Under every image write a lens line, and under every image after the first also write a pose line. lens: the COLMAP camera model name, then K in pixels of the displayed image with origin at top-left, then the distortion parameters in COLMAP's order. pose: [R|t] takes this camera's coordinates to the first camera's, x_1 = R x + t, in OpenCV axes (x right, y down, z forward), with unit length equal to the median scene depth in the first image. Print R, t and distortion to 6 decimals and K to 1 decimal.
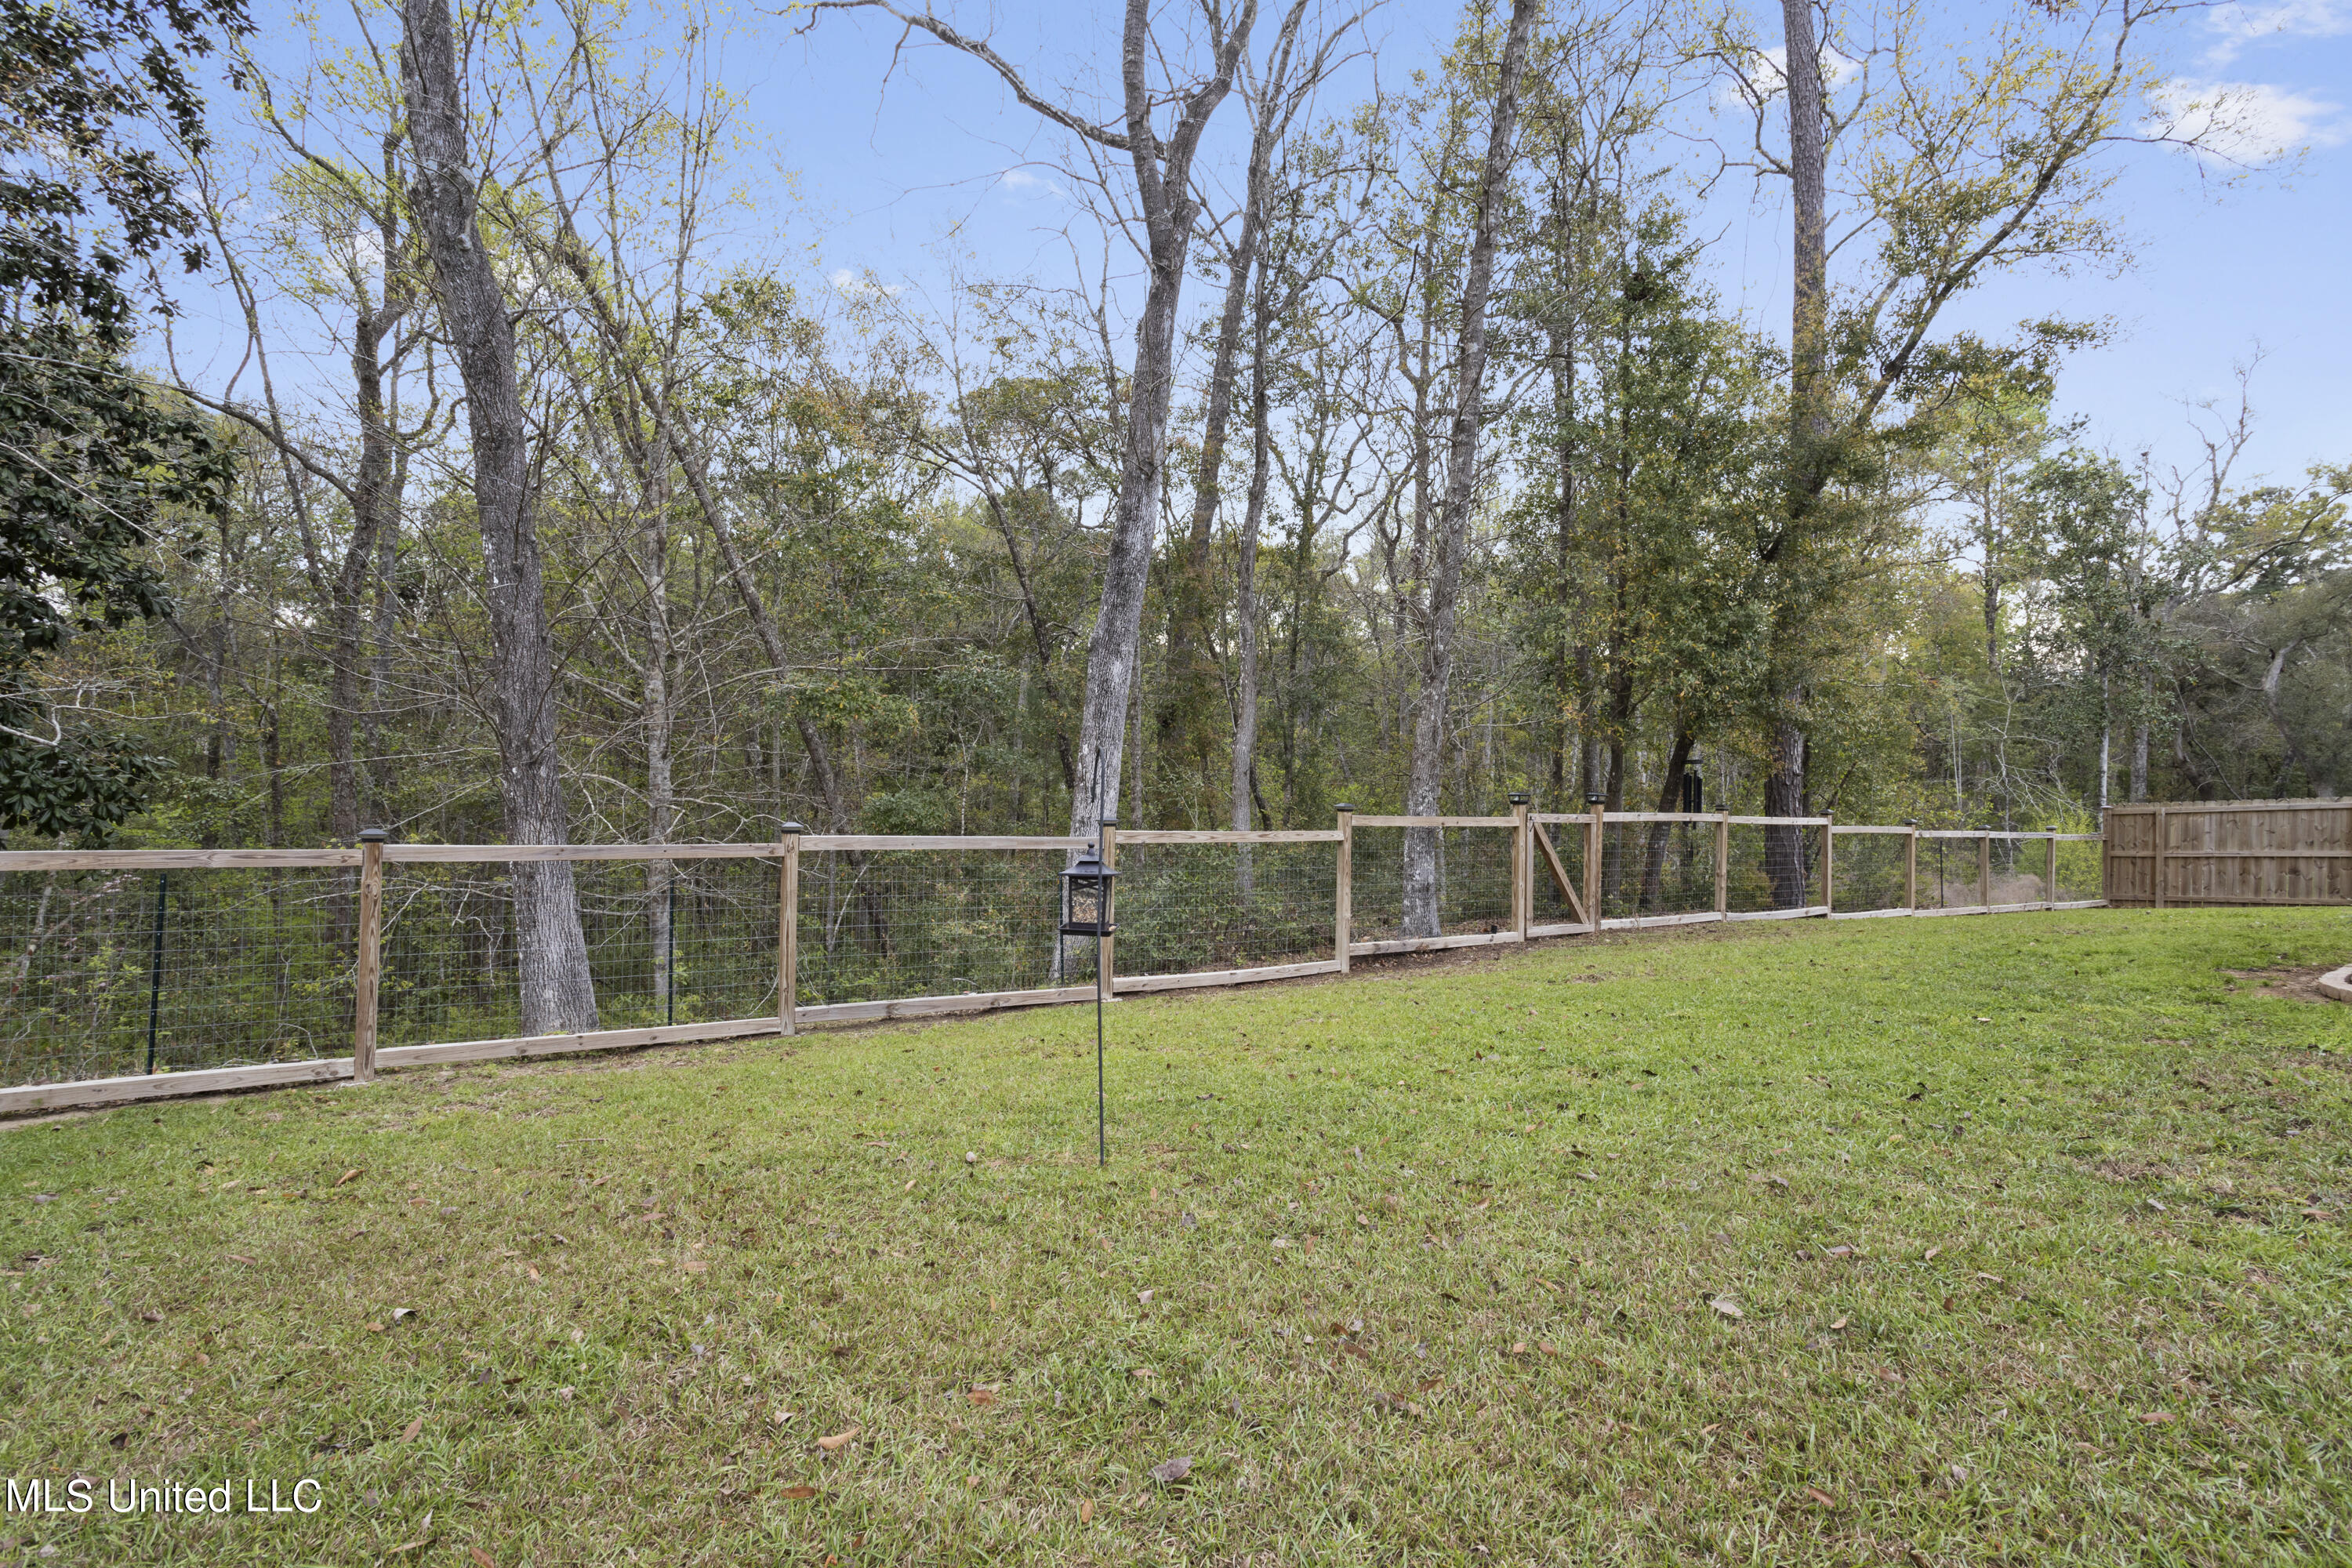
lens RADIAL K [[1142.2, 0, 1173.2], [0, 1142.2, 773.5], [0, 0, 1]] dist [-0.021741, 0.006256]
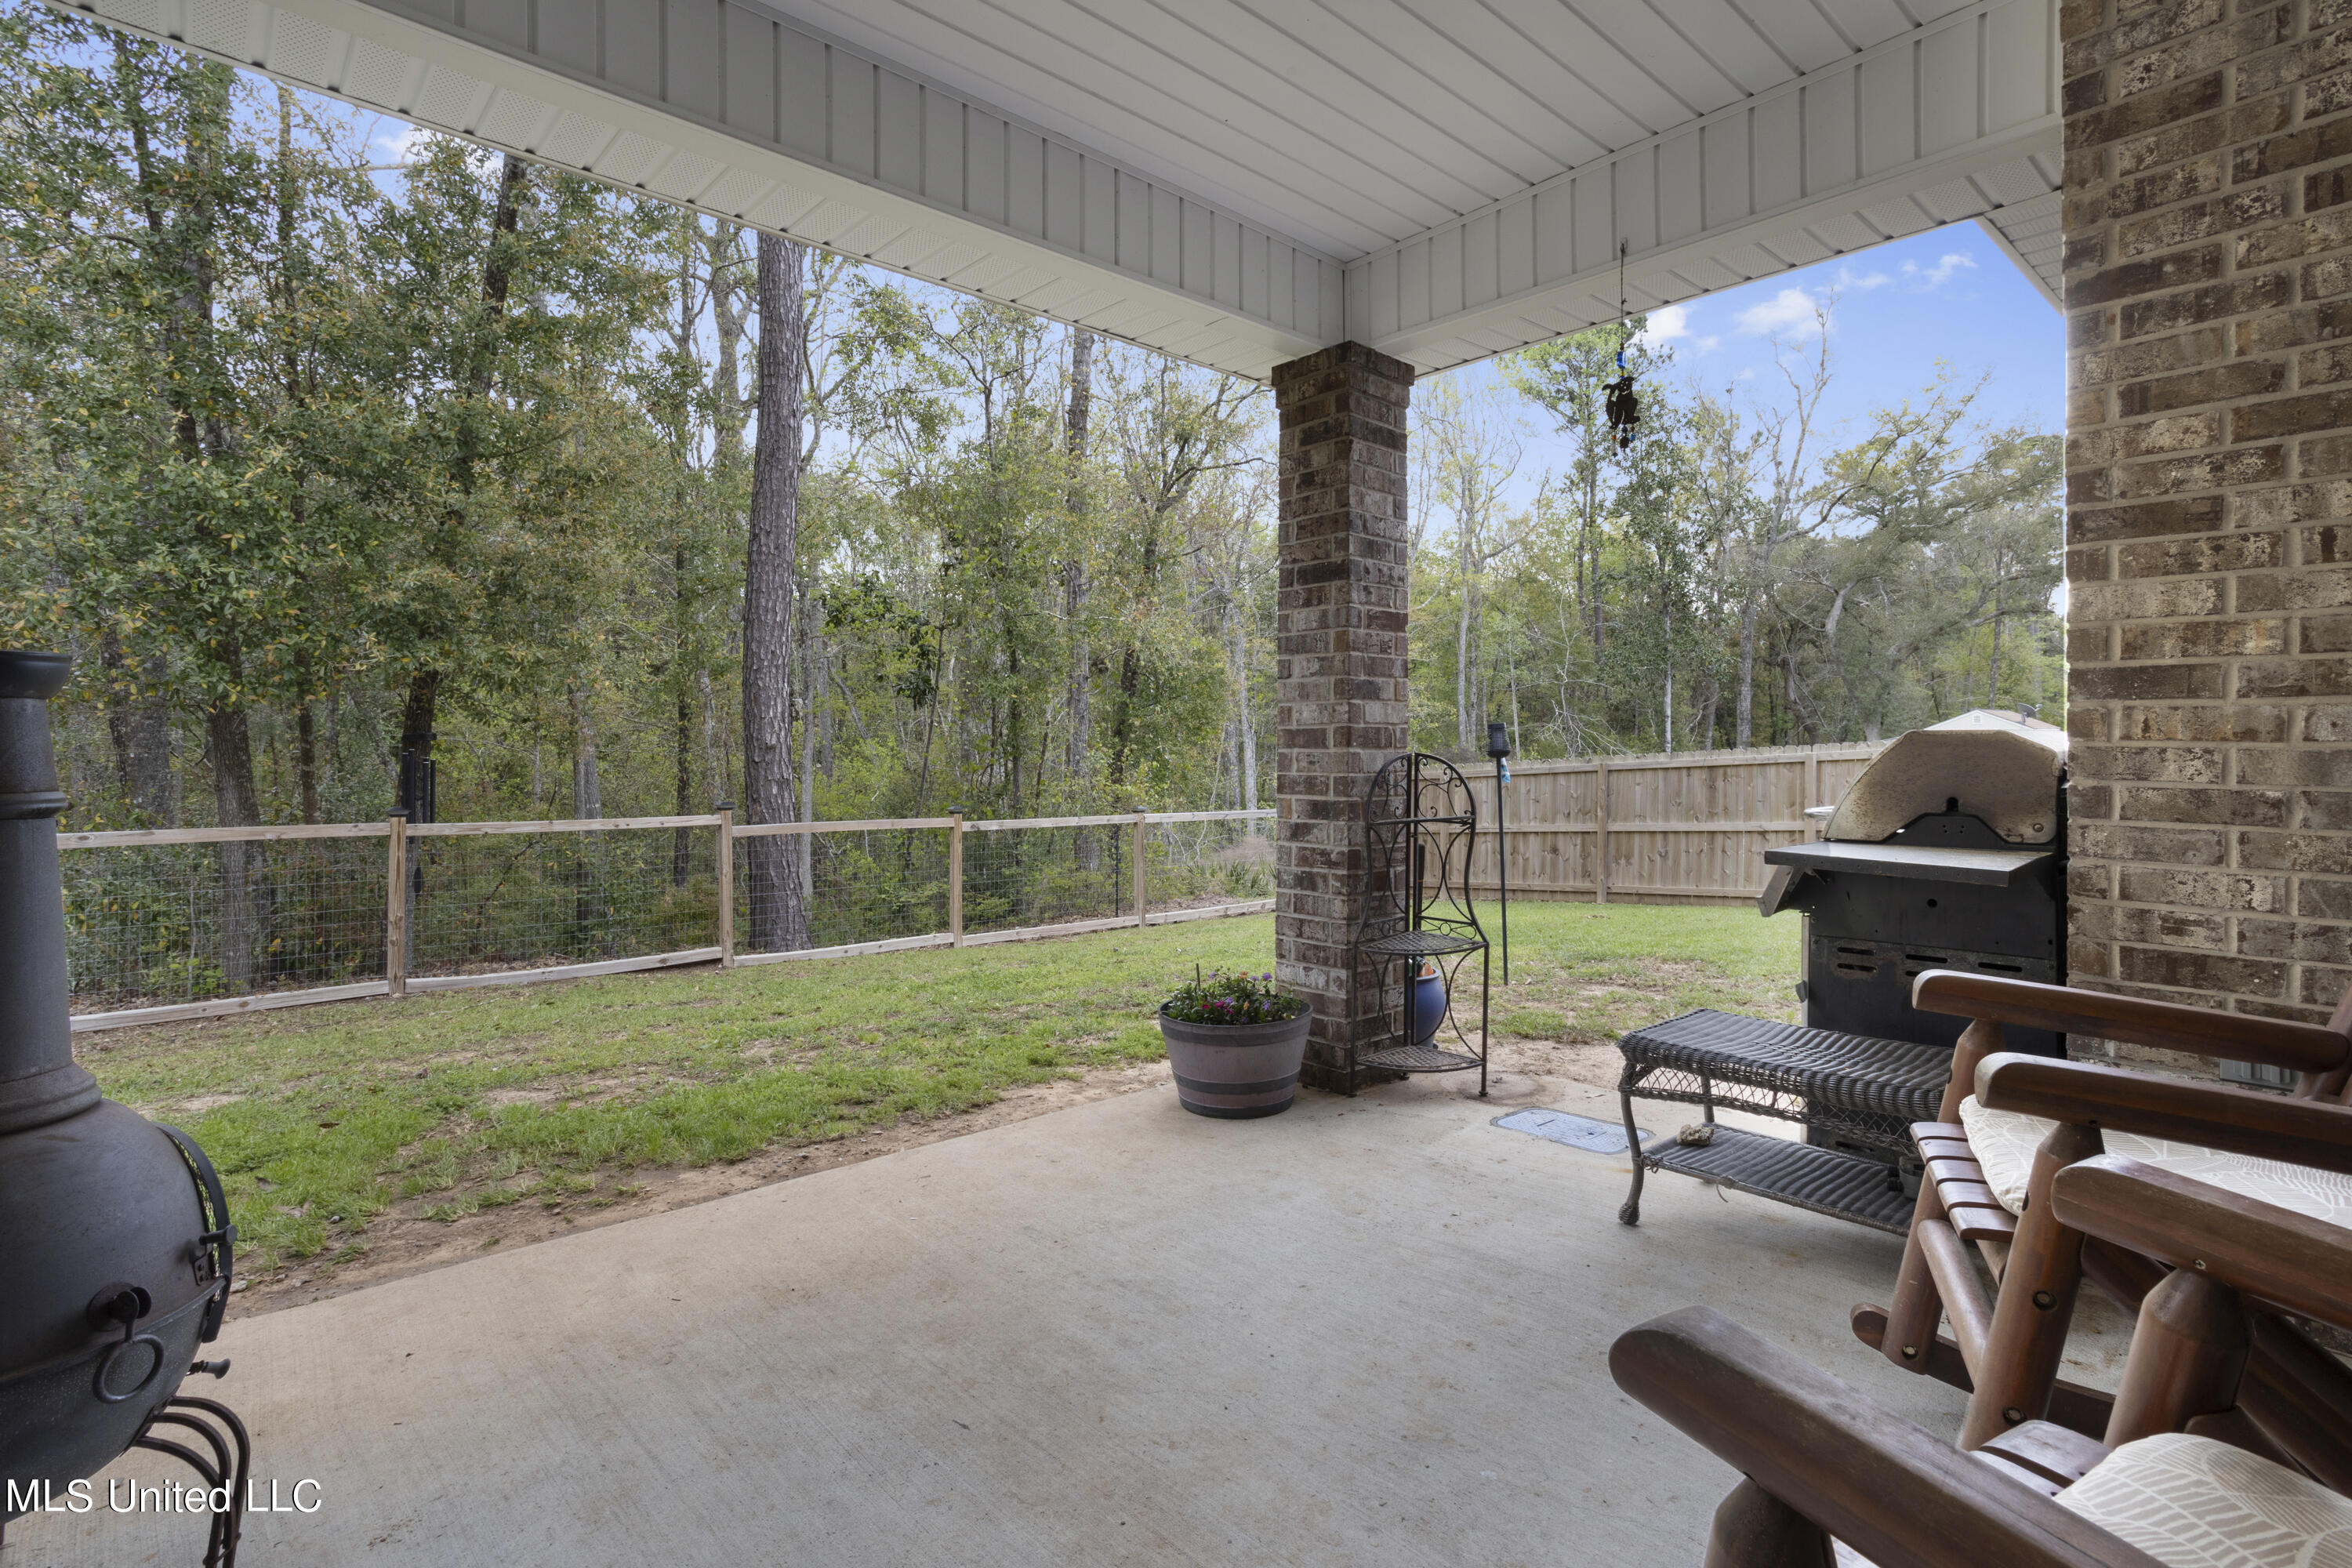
lens RADIAL K [[1142.2, 0, 1137.2], [0, 1142.2, 750.7], [0, 0, 1]] dist [-0.021741, 0.006256]
pose [[0.991826, -0.027399, 0.124620, 0.598628], [0.025413, 0.999524, 0.017496, -0.004467], [-0.125040, -0.014186, 0.992050, 0.236964]]
